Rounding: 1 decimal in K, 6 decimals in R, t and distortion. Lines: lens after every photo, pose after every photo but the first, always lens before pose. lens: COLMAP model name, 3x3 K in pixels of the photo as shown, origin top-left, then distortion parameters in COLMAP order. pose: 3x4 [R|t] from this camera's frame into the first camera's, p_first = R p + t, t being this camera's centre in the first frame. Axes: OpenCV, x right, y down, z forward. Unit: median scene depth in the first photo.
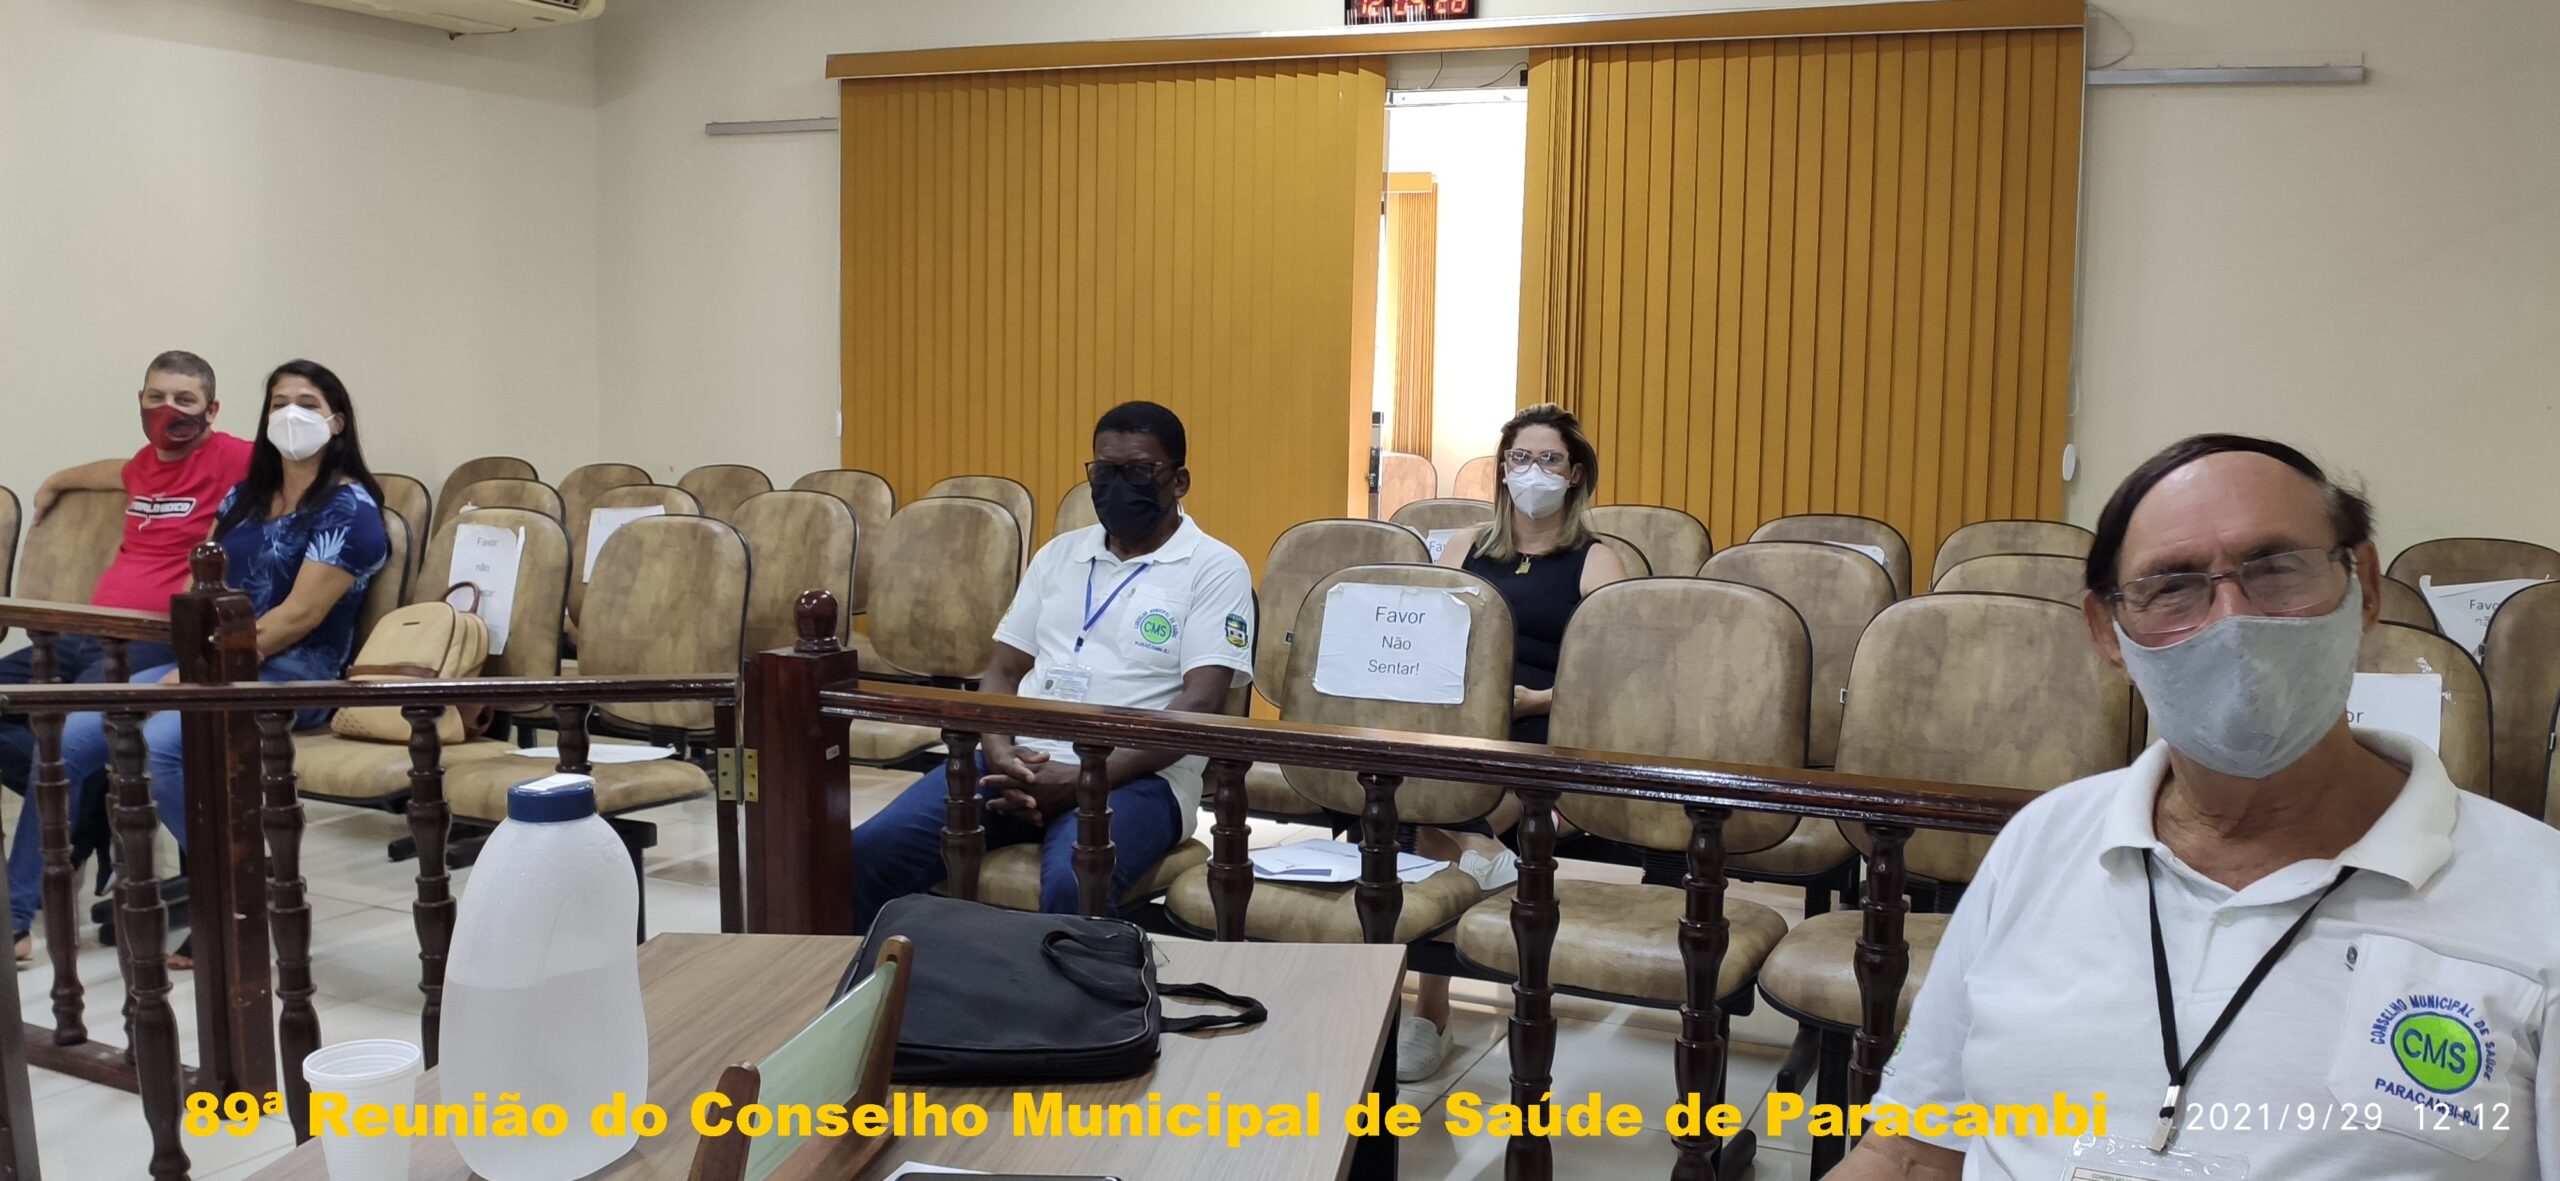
lens RADIAL K [[2000.2, 0, 1280.0], [0, 2000.2, 590.5], [0, 0, 1]] dist [0.009726, -0.145260]
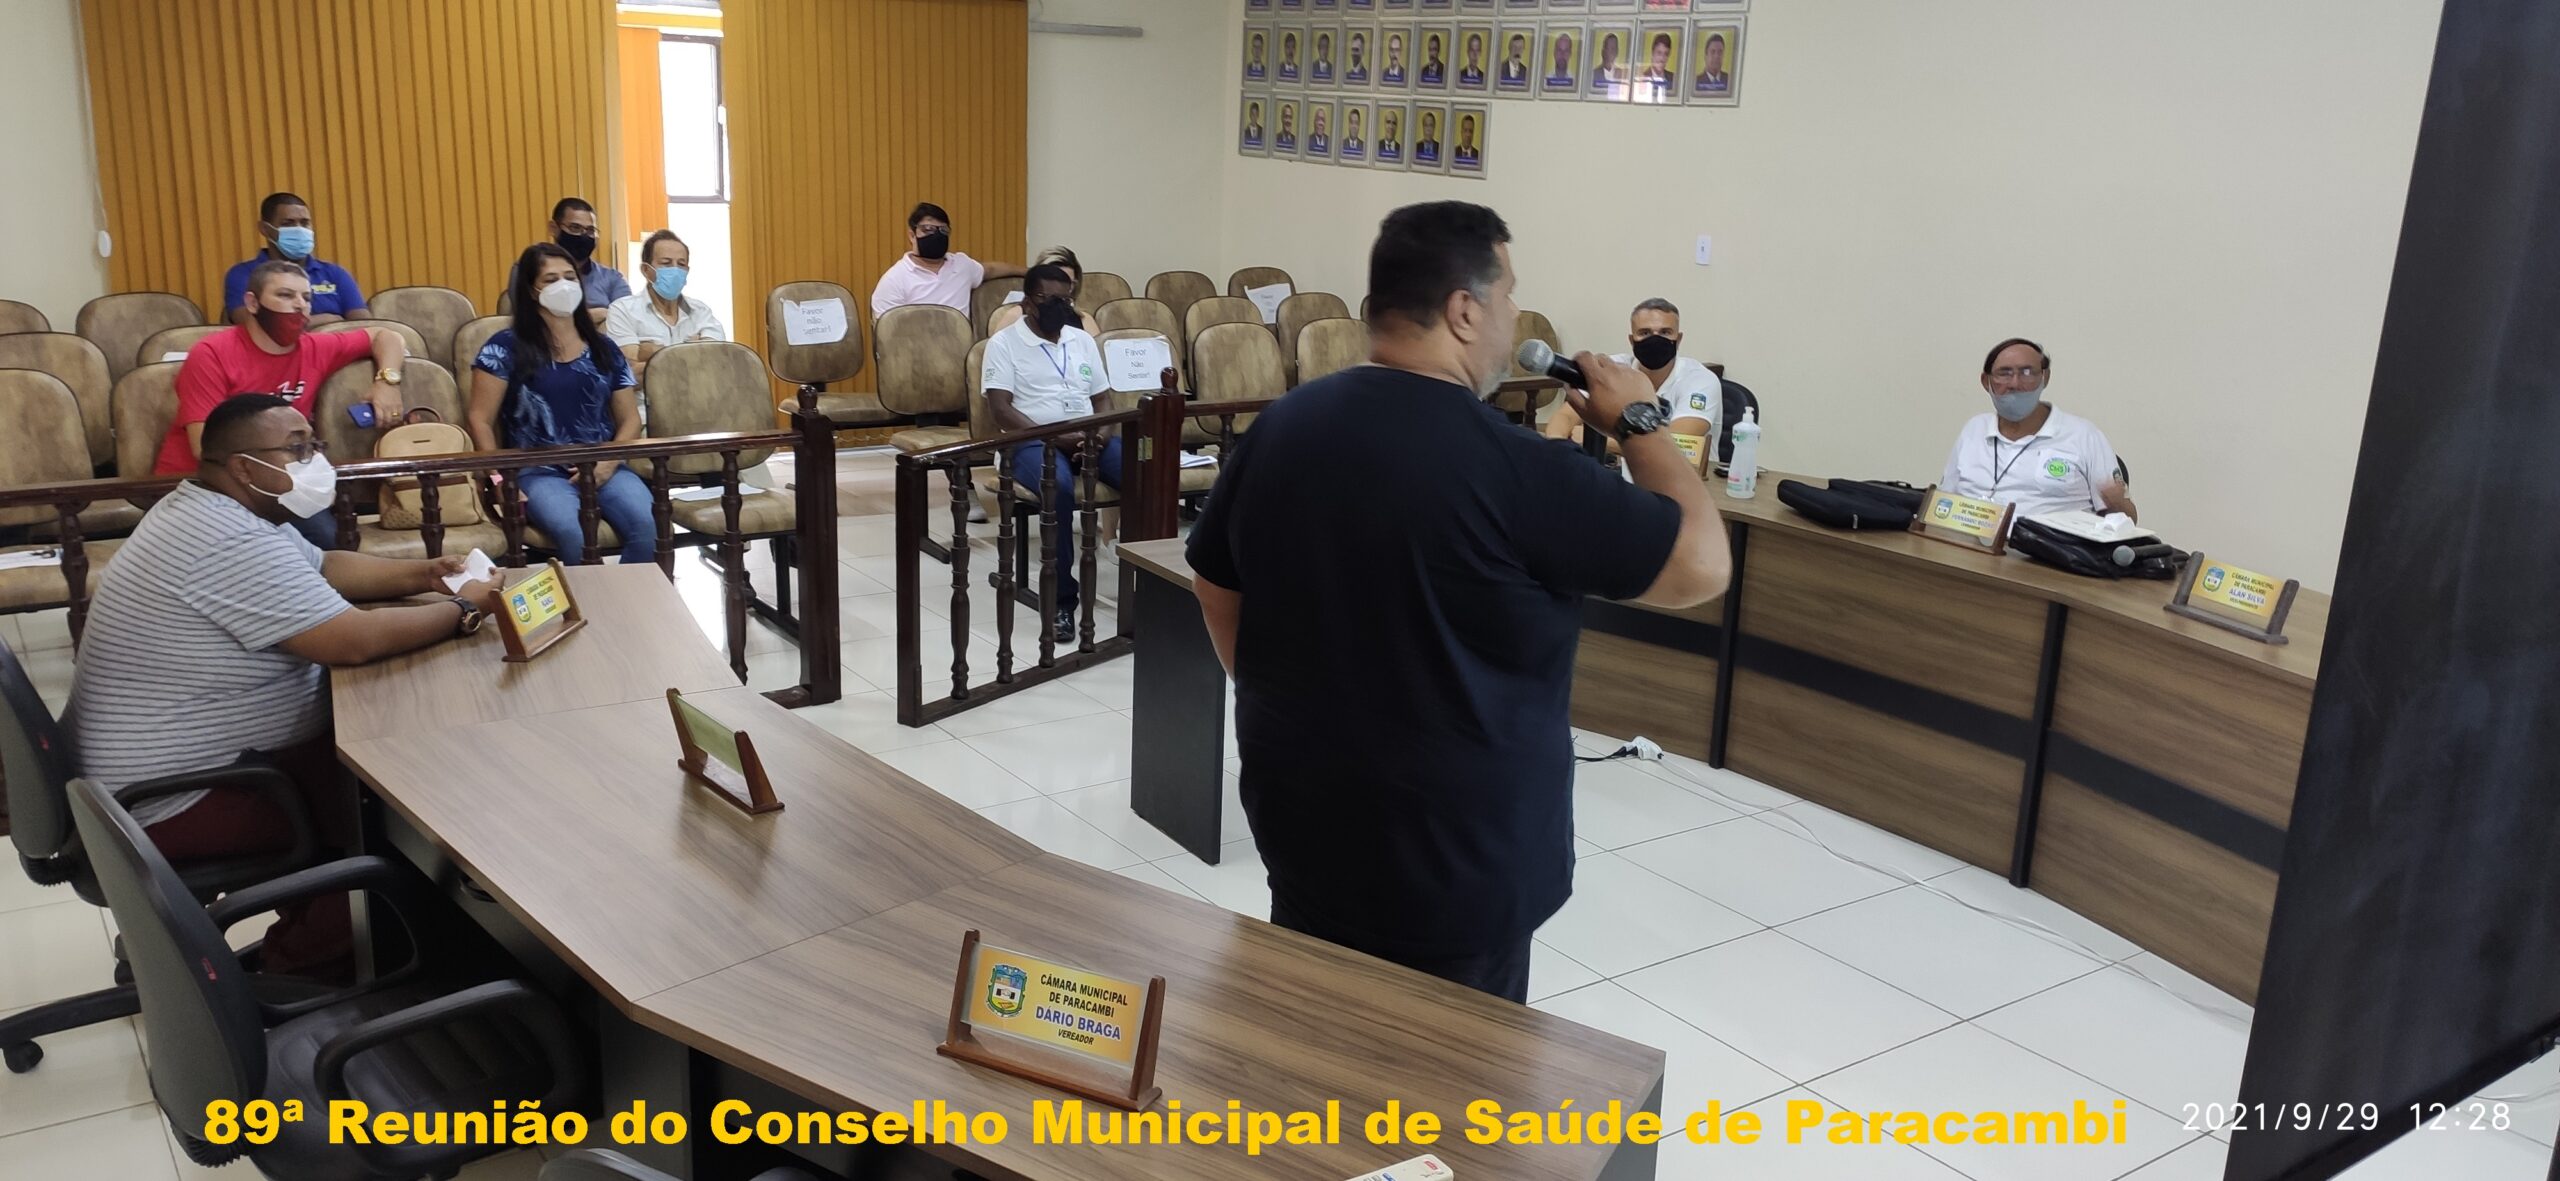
lens RADIAL K [[1915.5, 0, 1284.7], [0, 1915.5, 583.8], [0, 0, 1]] dist [0.085547, -0.130253]
pose [[0.500820, -0.213947, 0.838693, -1.673855], [0.063687, 0.975452, 0.210804, -0.172539], [-0.863205, -0.052161, 0.502152, -0.221942]]
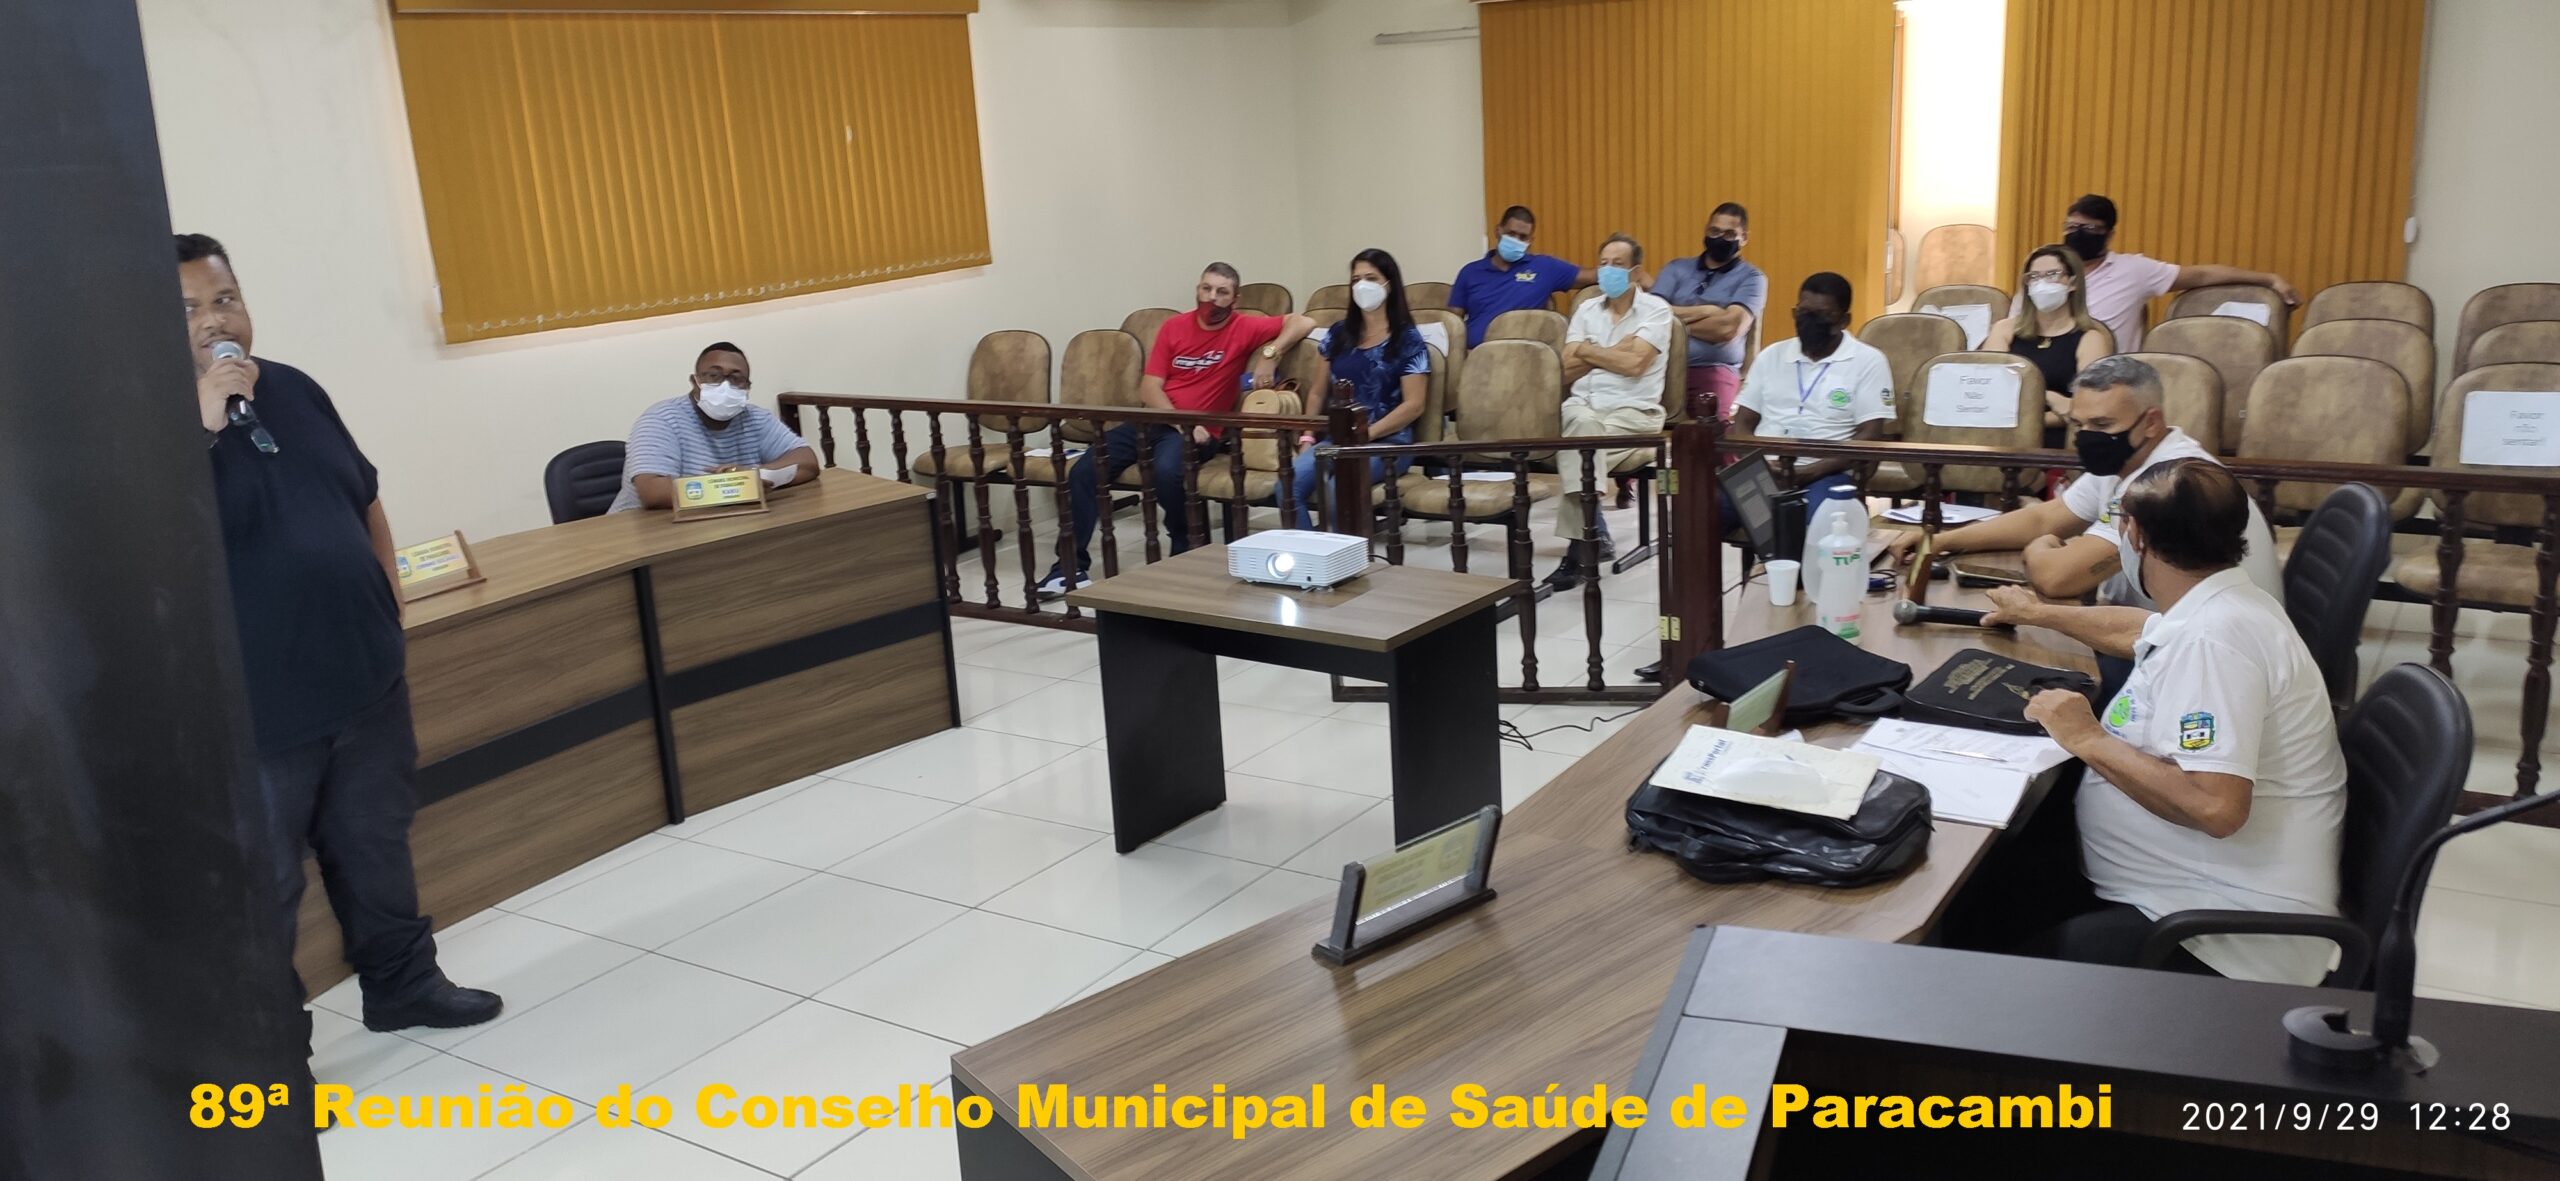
lens RADIAL K [[1909.5, 0, 1280.3], [0, 1909.5, 579.3], [0, 0, 1]] dist [0.090513, -0.130152]
pose [[0.982646, -0.032881, -0.182552, -0.242263], [0.058072, 0.989222, 0.134414, -0.079434], [0.176165, -0.142683, 0.973965, -0.825848]]
